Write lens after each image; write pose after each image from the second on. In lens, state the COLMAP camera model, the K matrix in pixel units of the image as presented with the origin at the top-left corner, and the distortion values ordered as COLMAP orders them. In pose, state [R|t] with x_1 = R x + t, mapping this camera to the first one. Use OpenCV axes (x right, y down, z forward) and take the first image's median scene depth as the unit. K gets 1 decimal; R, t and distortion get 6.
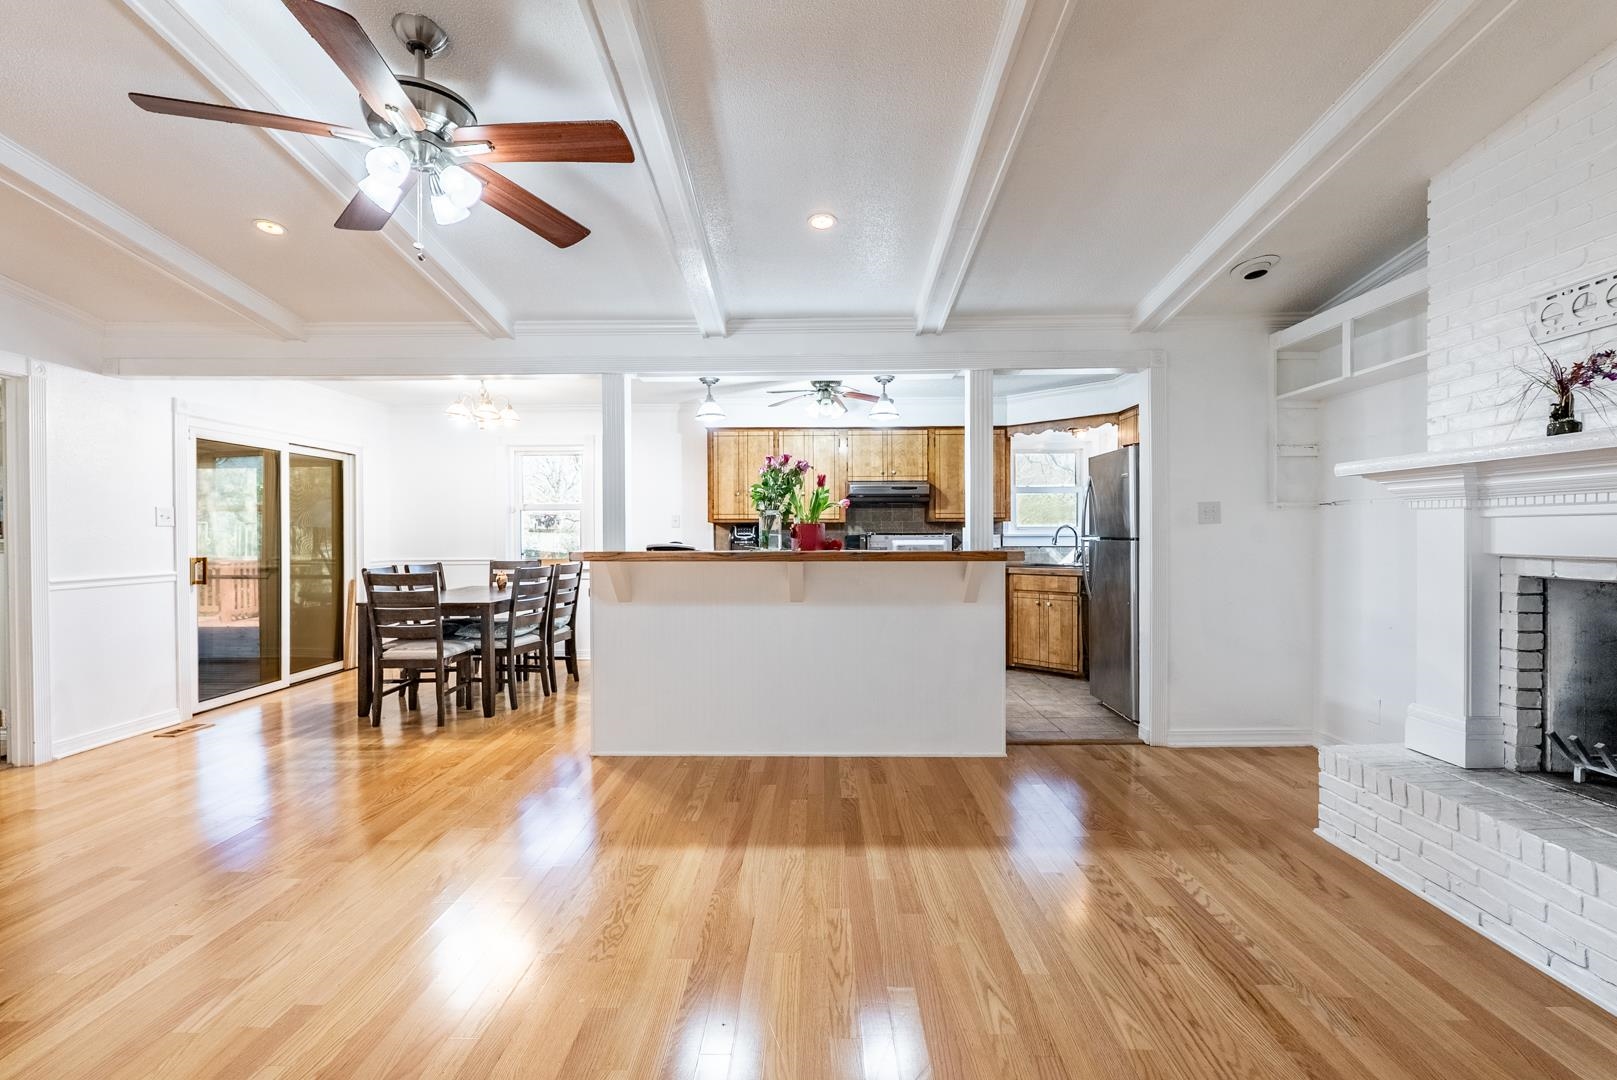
lens RADIAL K [[720.8, 0, 811.8], [0, 720.8, 535.3], [0, 0, 1]] dist [0.000495, 0.000159]
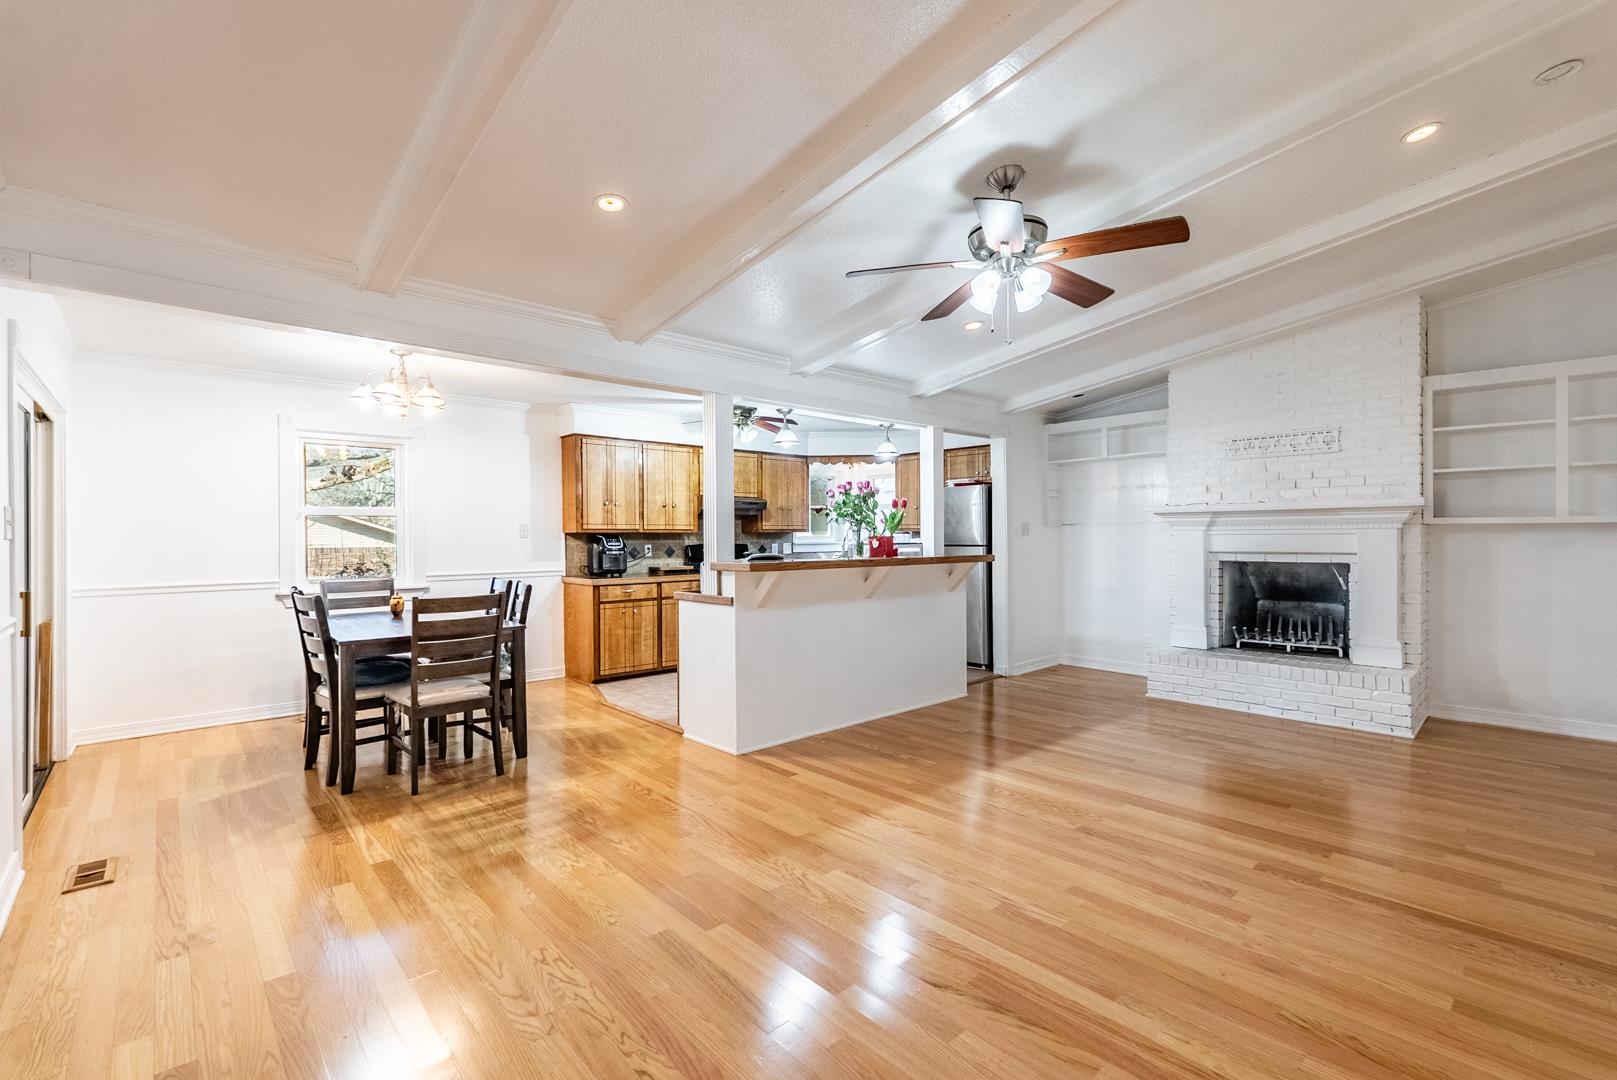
lens RADIAL K [[715.3, 0, 812.3], [0, 715.3, 537.8], [0, 0, 1]] dist [-0.003270, -0.000189]
pose [[0.729022, -0.002280, 0.684486, -0.954159], [0.005570, 0.999981, -0.002600, -0.010856], [-0.684467, 0.005708, 0.729021, 0.156701]]
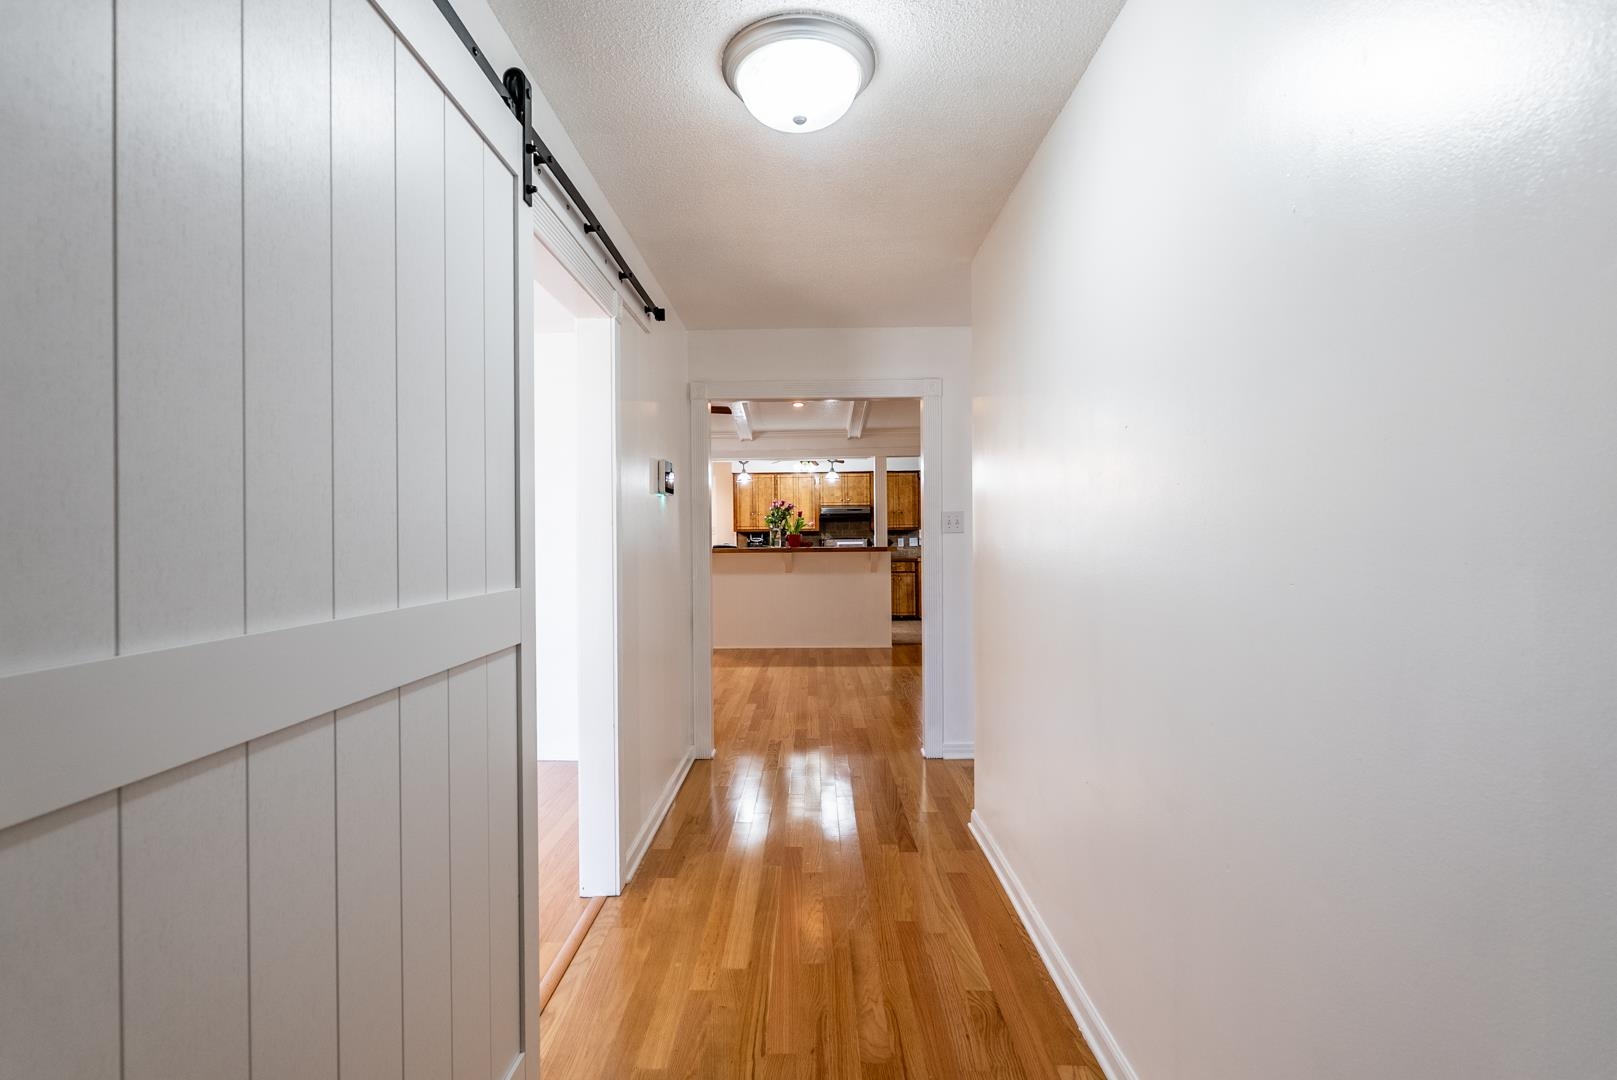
lens RADIAL K [[732.8, 0, 809.4], [0, 732.8, 535.0], [0, 0, 1]] dist [0.000357, 0.000037]
pose [[0.999960, -0.007707, 0.004628, 0.029102], [0.007721, 0.999966, -0.002979, -0.006883], [-0.004604, 0.003014, 0.999985, -1.080793]]
